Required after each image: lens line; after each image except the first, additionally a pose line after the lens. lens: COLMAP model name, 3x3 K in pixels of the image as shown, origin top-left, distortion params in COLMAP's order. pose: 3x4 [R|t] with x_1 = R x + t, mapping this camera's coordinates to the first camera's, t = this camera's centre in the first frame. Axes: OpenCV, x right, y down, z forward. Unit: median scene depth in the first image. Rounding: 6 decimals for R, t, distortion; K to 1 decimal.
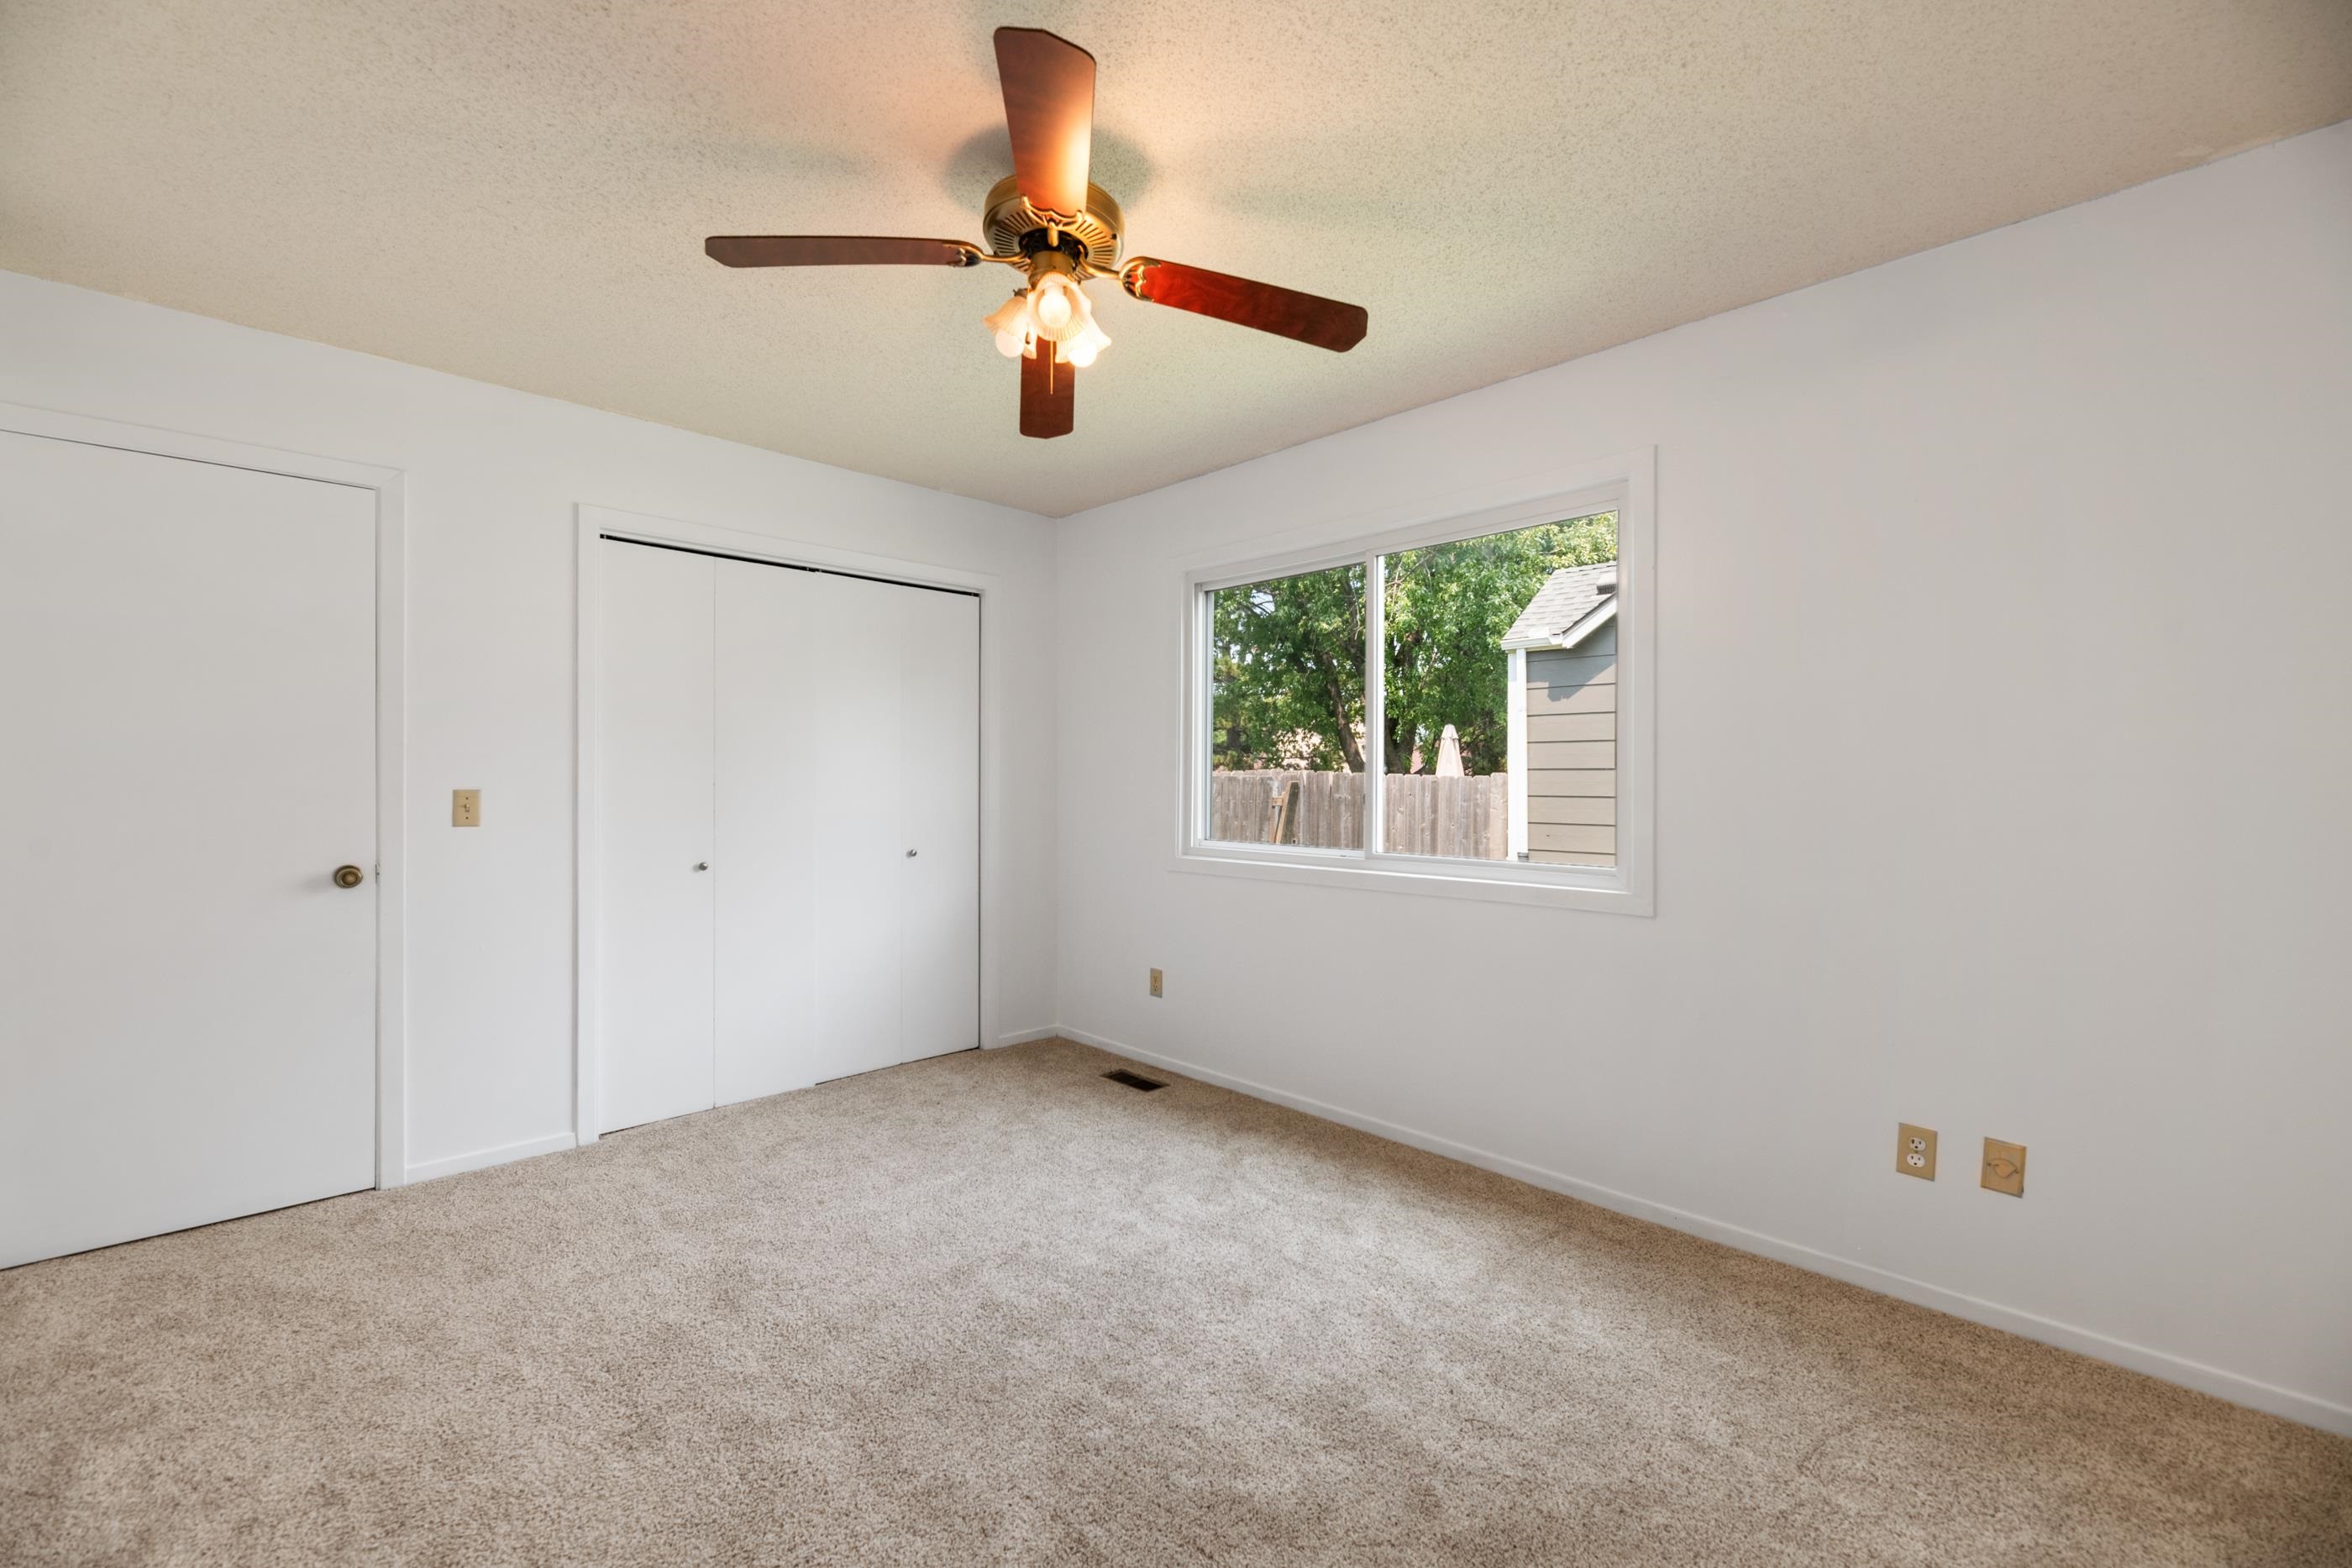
lens RADIAL K [[950.5, 0, 1164.5], [0, 950.5, 783.3], [0, 0, 1]] dist [-0.002100, -0.002418]
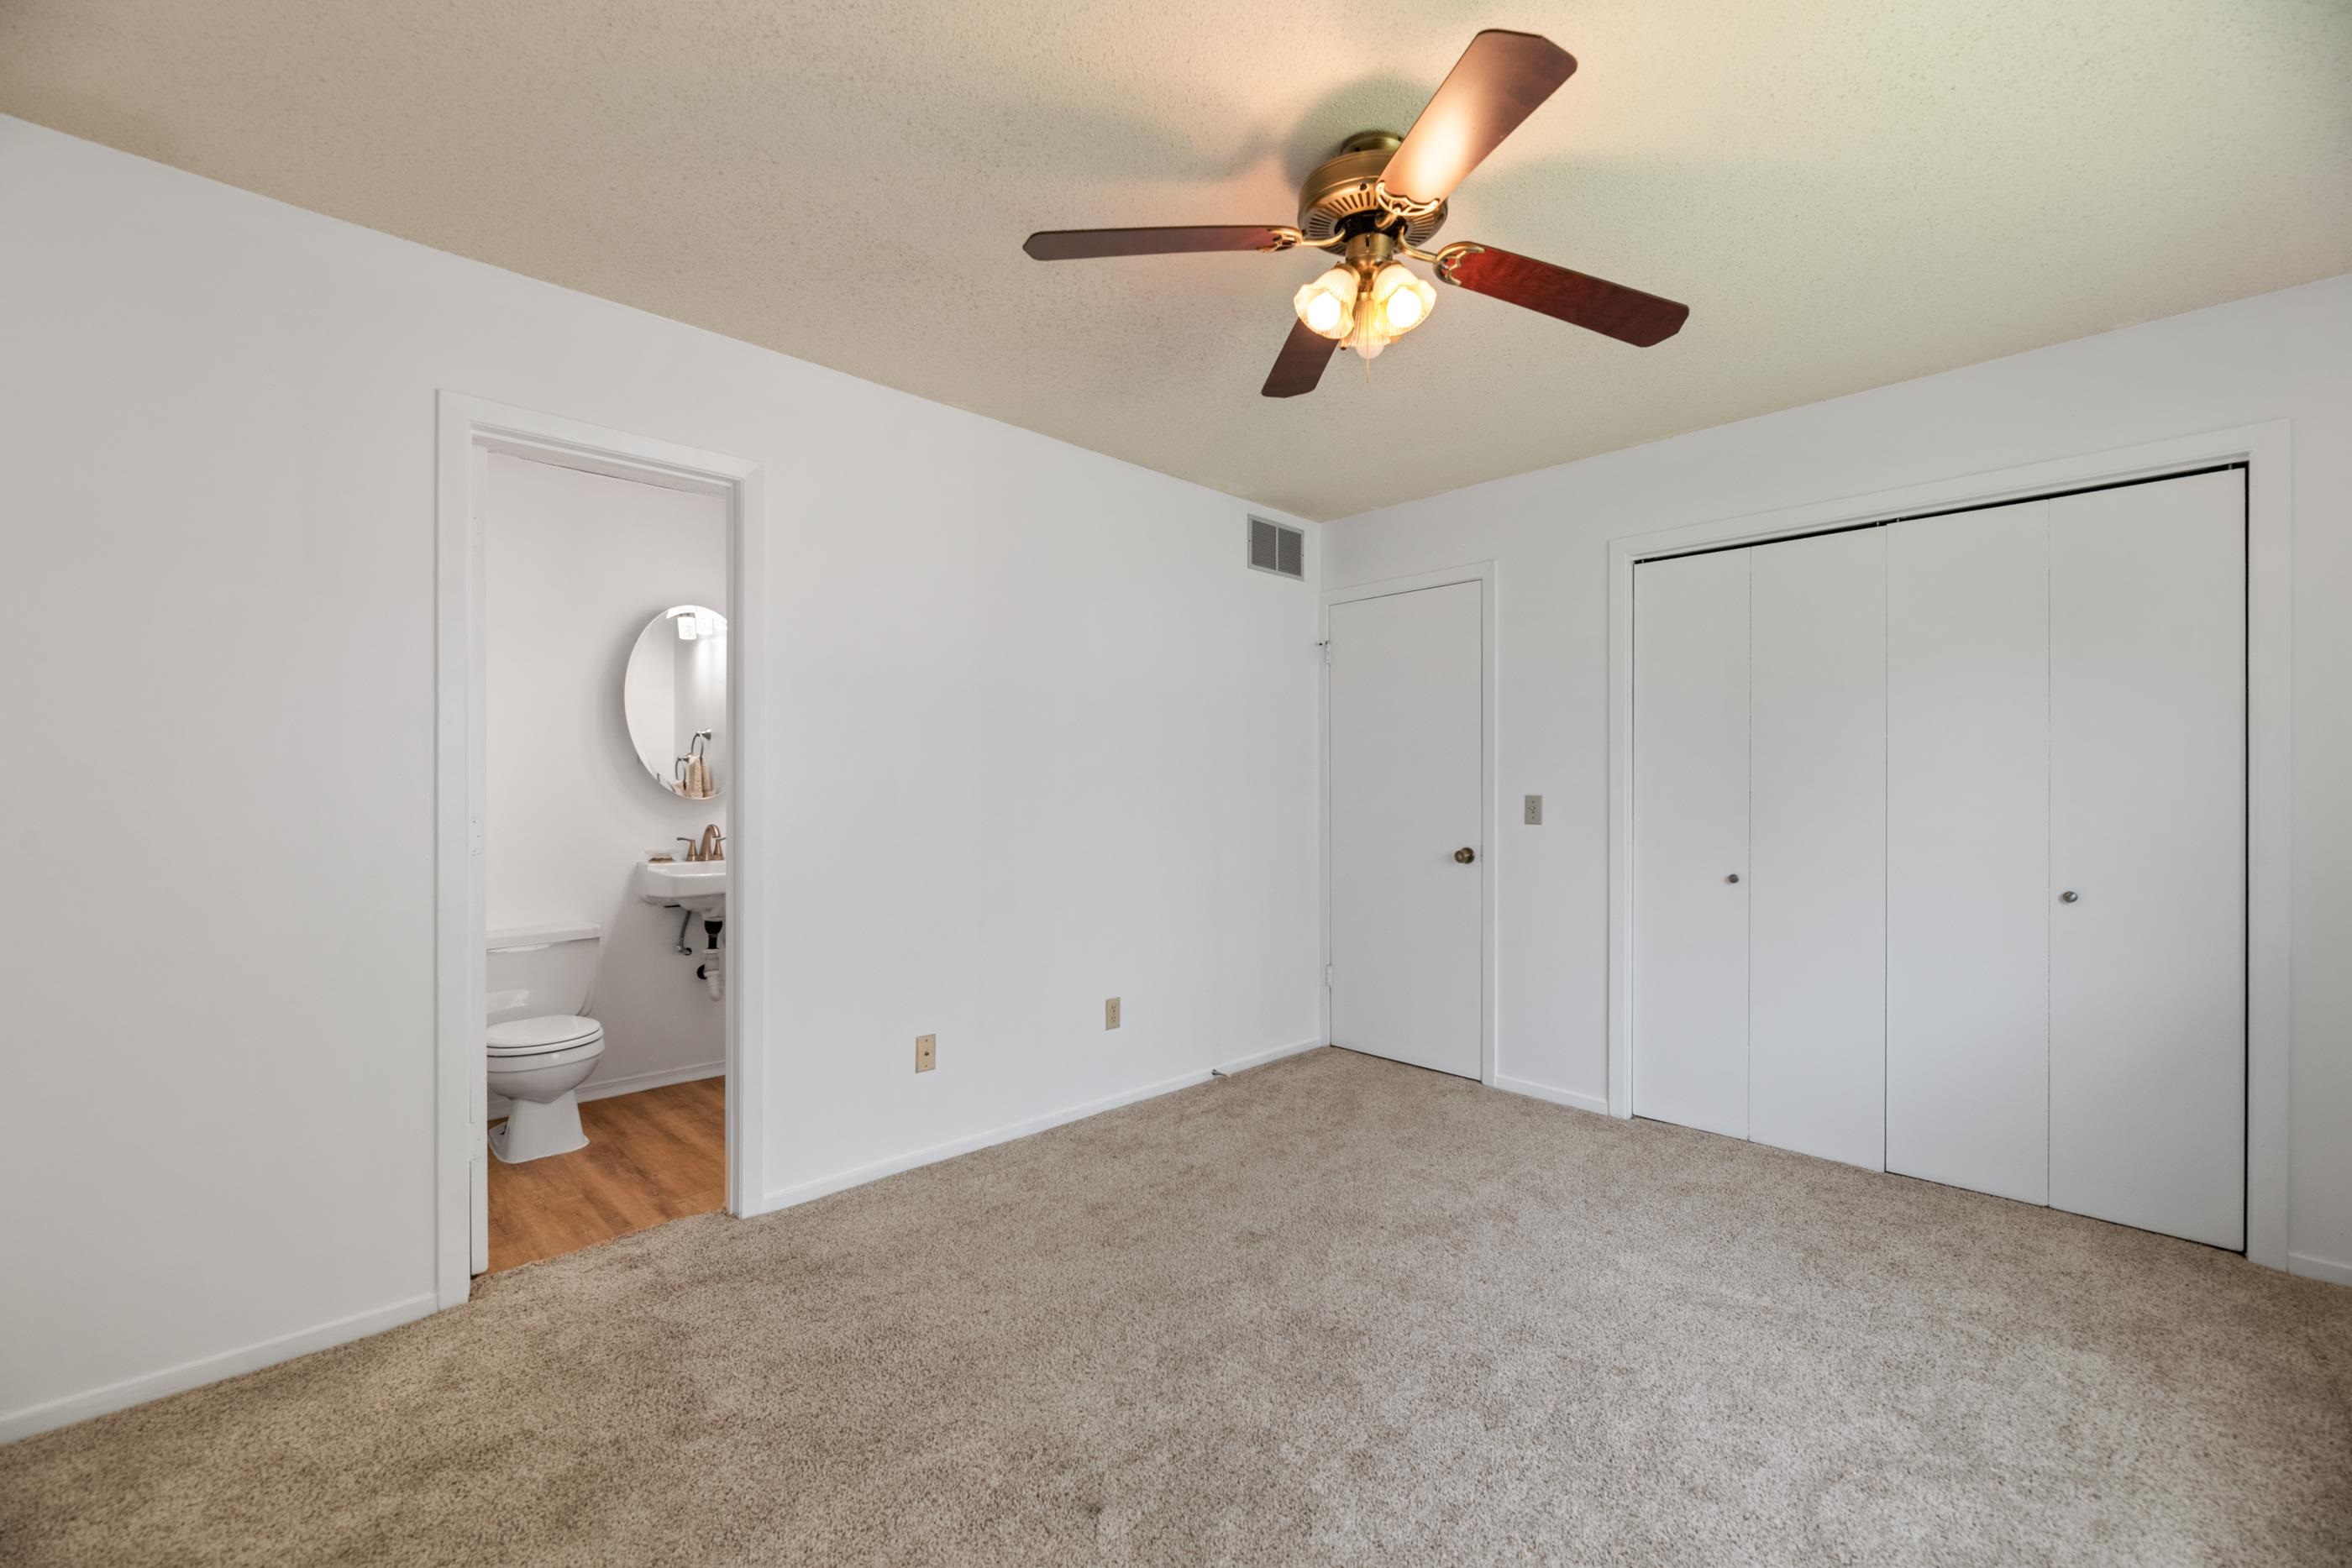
lens RADIAL K [[950.5, 0, 1164.6], [0, 950.5, 781.9], [0, 0, 1]] dist [-0.002100, -0.002418]
pose [[0.010246, -0.006155, -0.999929, 0.532518], [-0.000738, 0.999981, -0.006162, -0.003033], [0.999947, 0.000801, 0.010242, 0.496722]]
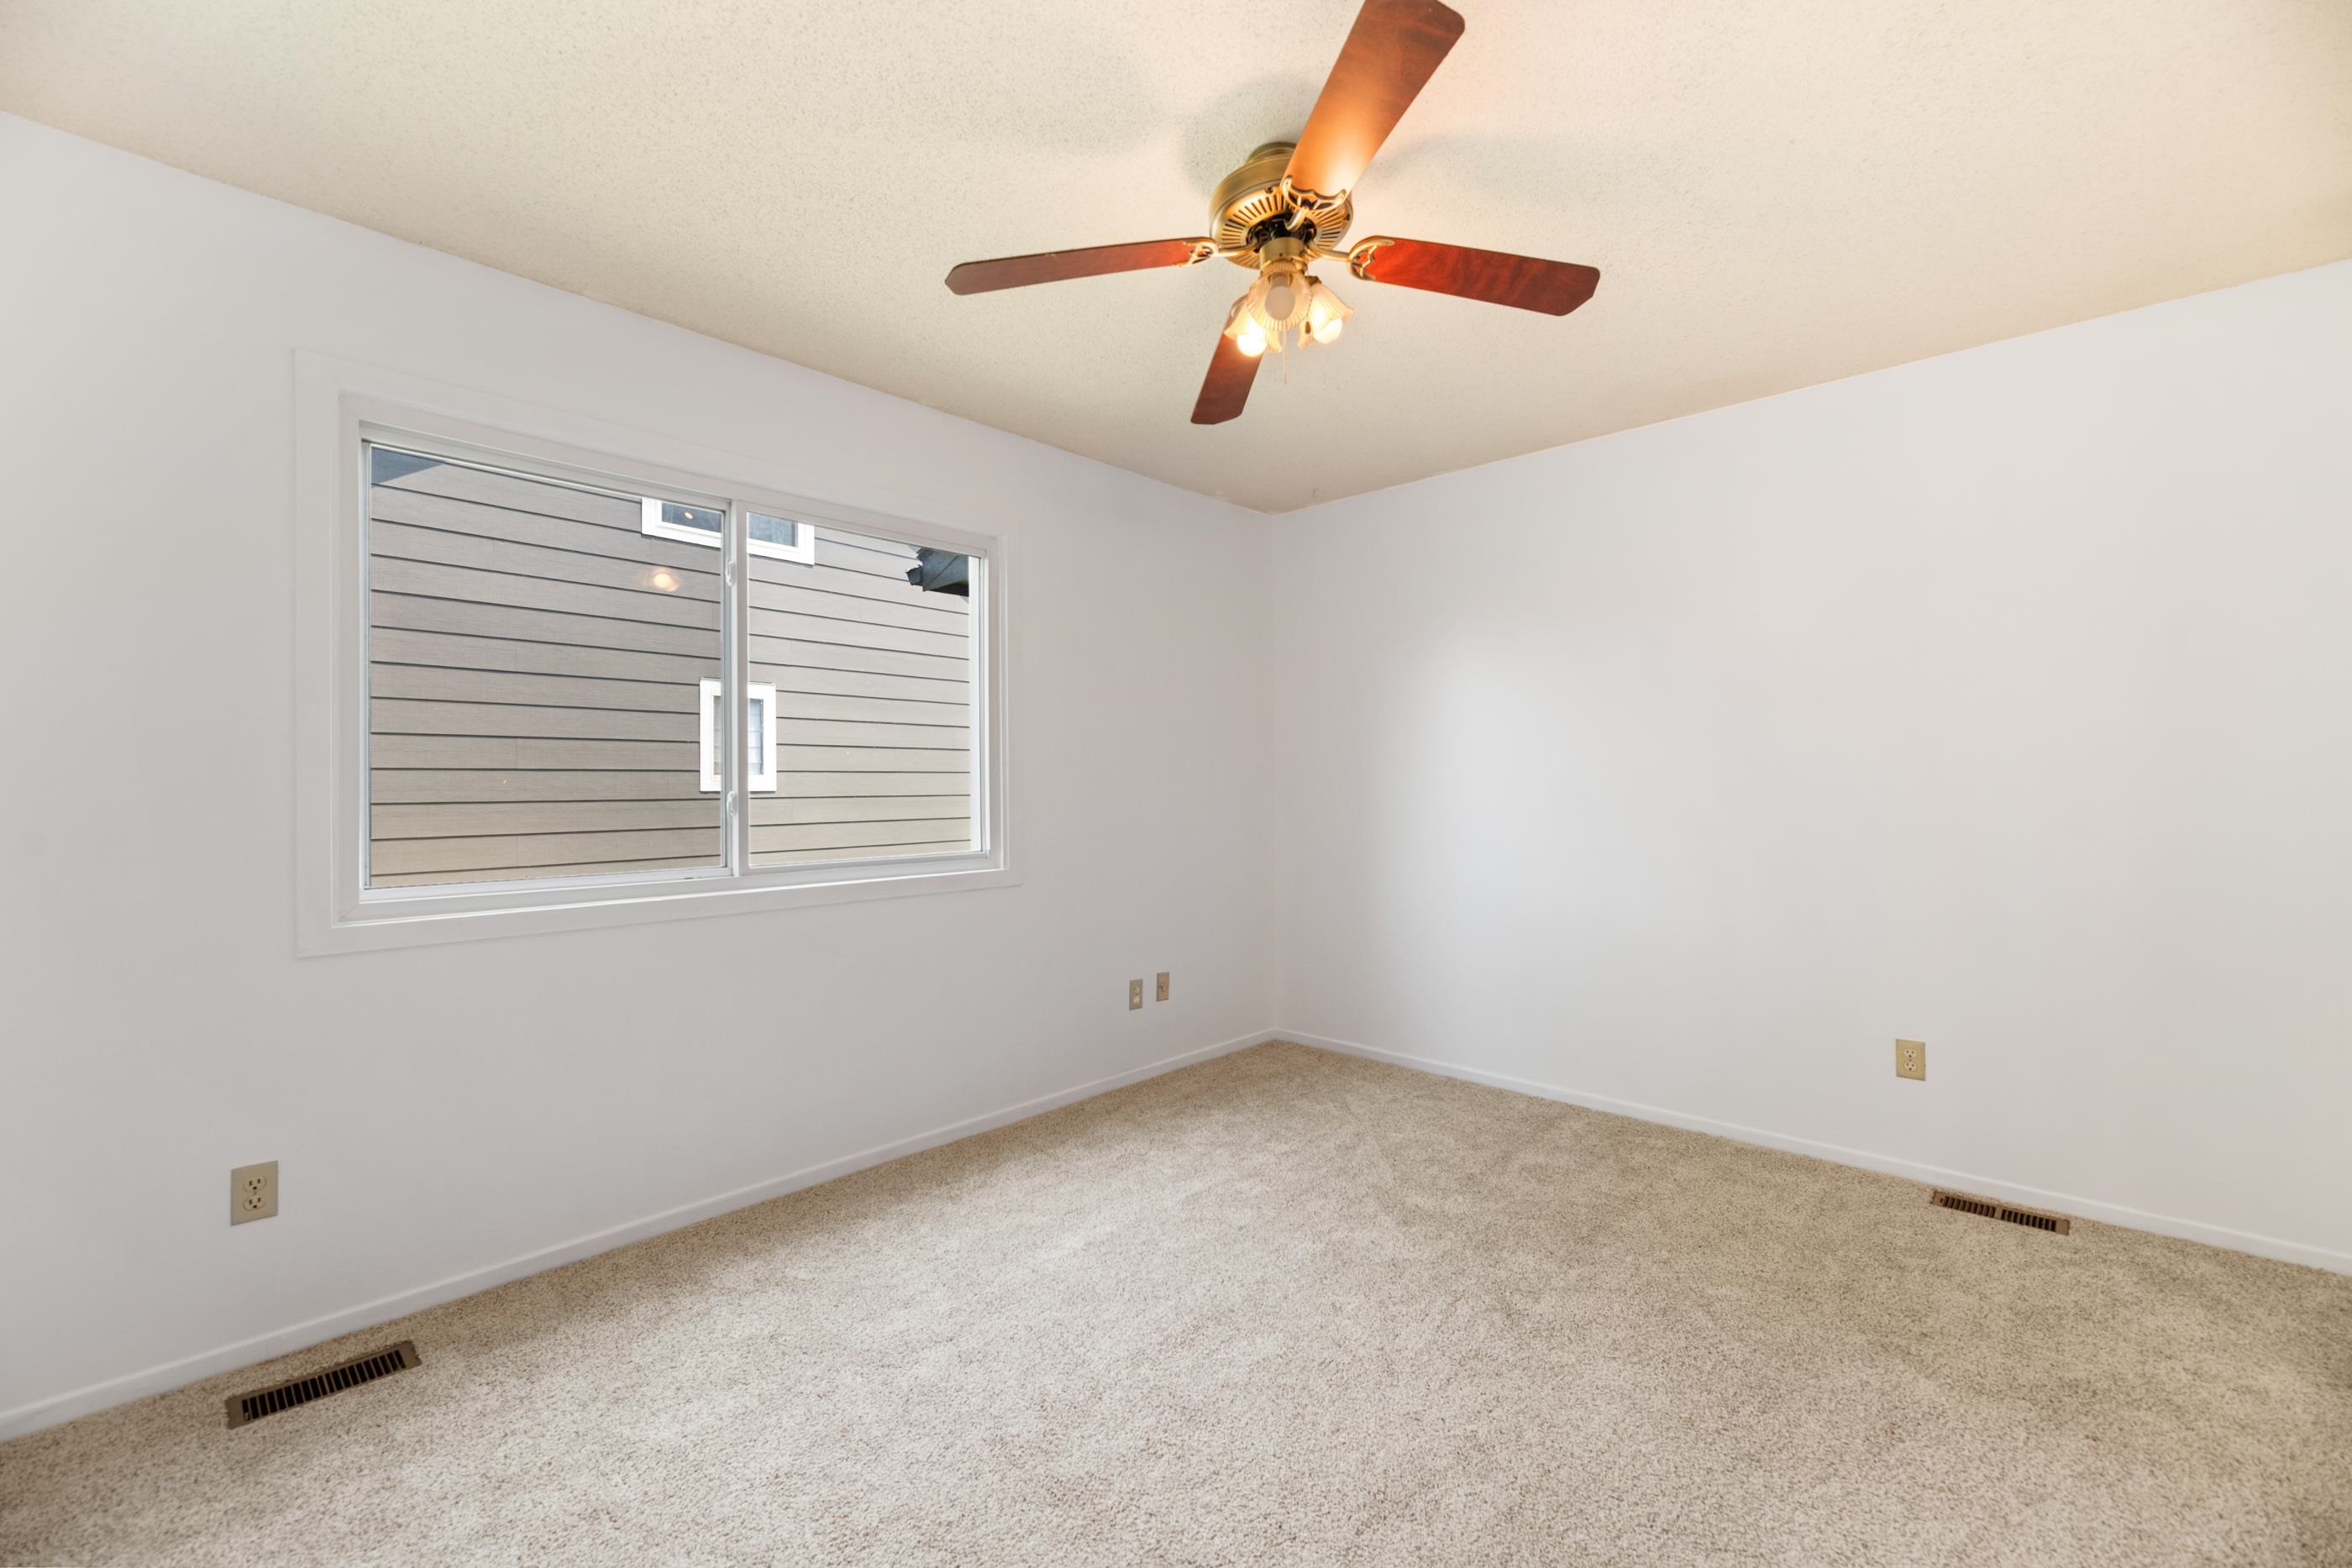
lens RADIAL K [[950.5, 0, 1176.7], [0, 950.5, 785.7], [0, 0, 1]] dist [-0.002100, -0.002418]
pose [[-0.026155, -0.005847, 0.999641, -0.691628], [0.009450, 0.999937, 0.006096, 0.000513], [-0.999613, 0.009606, -0.026098, 0.721303]]
